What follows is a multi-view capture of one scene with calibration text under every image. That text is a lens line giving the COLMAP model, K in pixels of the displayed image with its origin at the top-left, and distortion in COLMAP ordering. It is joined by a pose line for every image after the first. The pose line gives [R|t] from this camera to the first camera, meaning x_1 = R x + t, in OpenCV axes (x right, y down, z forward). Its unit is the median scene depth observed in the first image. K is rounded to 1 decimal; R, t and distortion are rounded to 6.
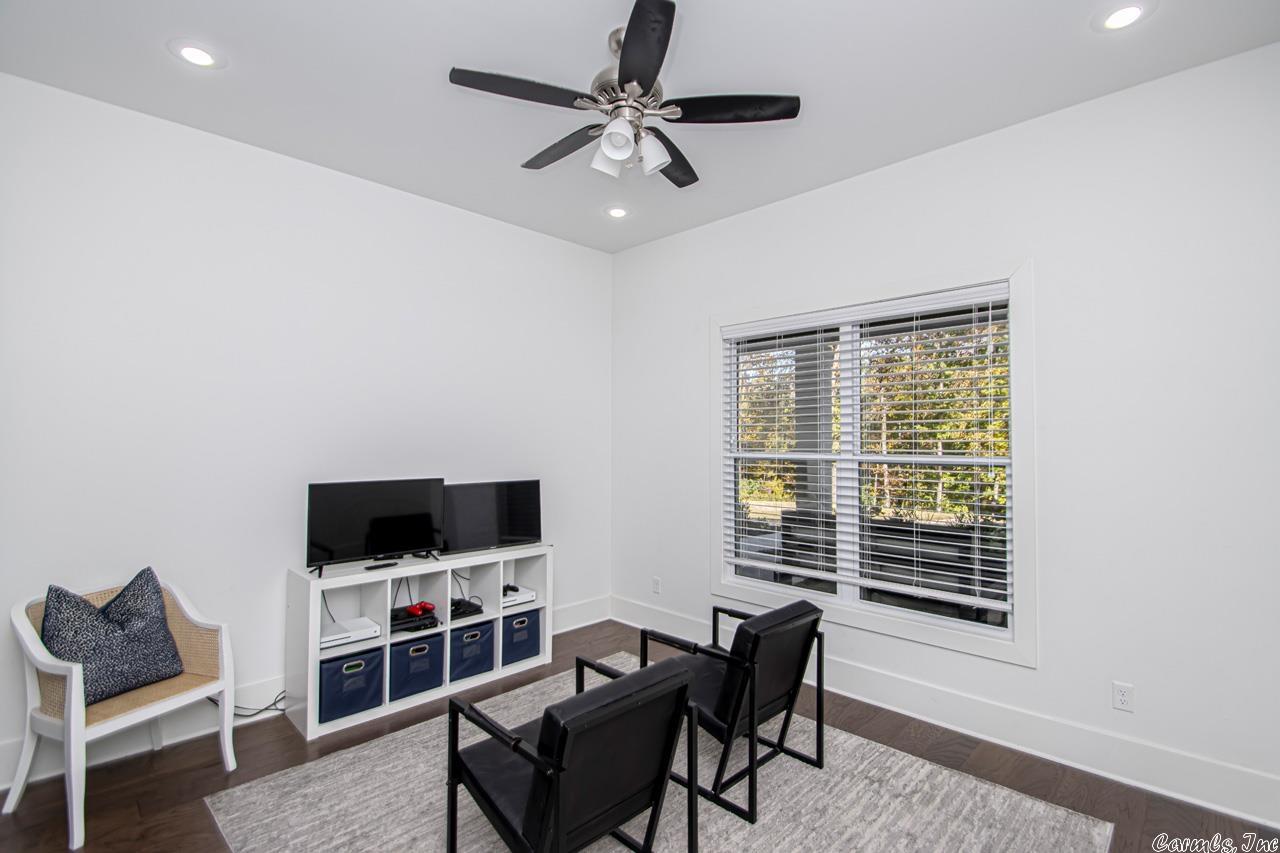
lens RADIAL K [[595.5, 0, 640.0], [0, 595.5, 426.5], [0, 0, 1]] dist [-0.004654, -0.000983]
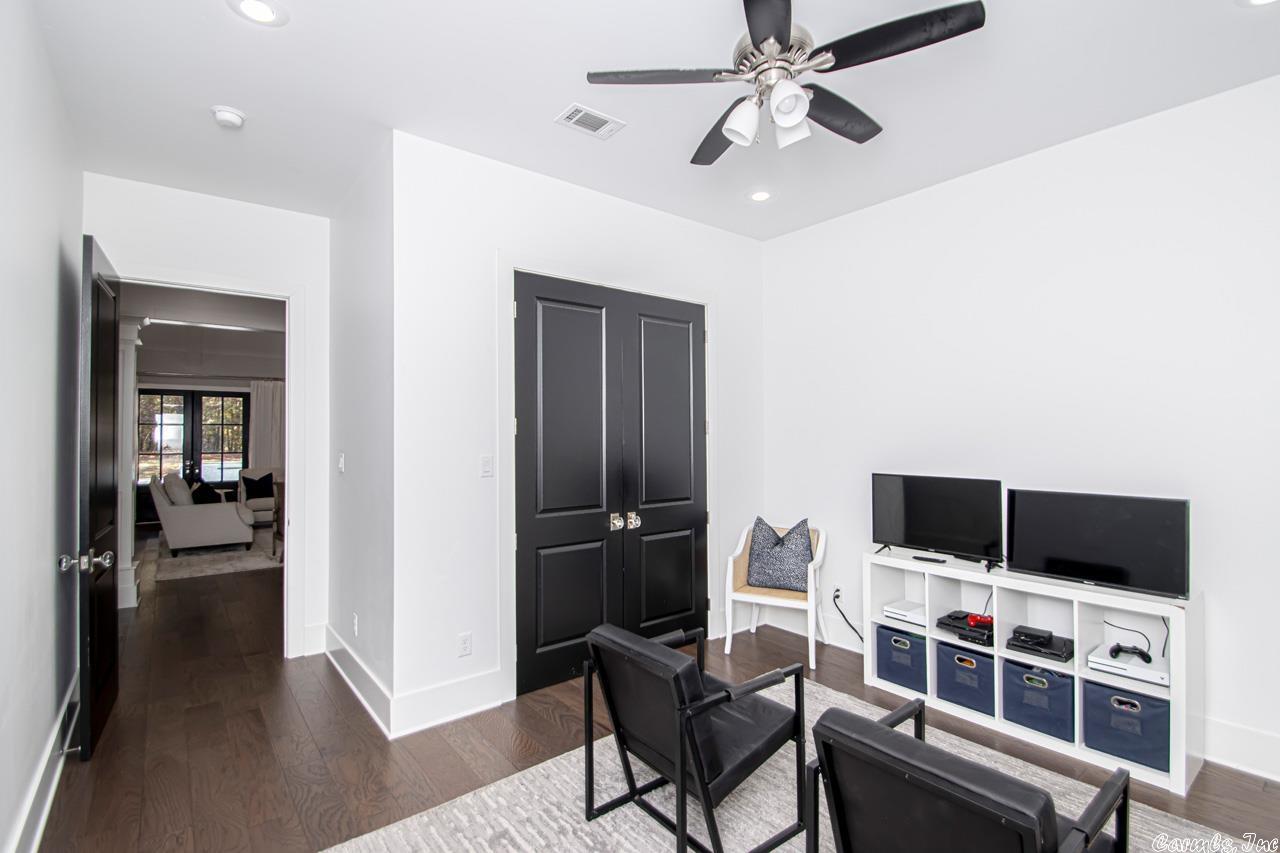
lens RADIAL K [[595.5, 0, 640.0], [0, 595.5, 426.5], [0, 0, 1]] dist [-0.004654, -0.000983]
pose [[-0.106724, -0.018779, -0.994111, 0.646058], [0.015240, 0.999673, -0.020520, 0.017583], [0.994172, -0.017340, -0.106403, 0.617100]]
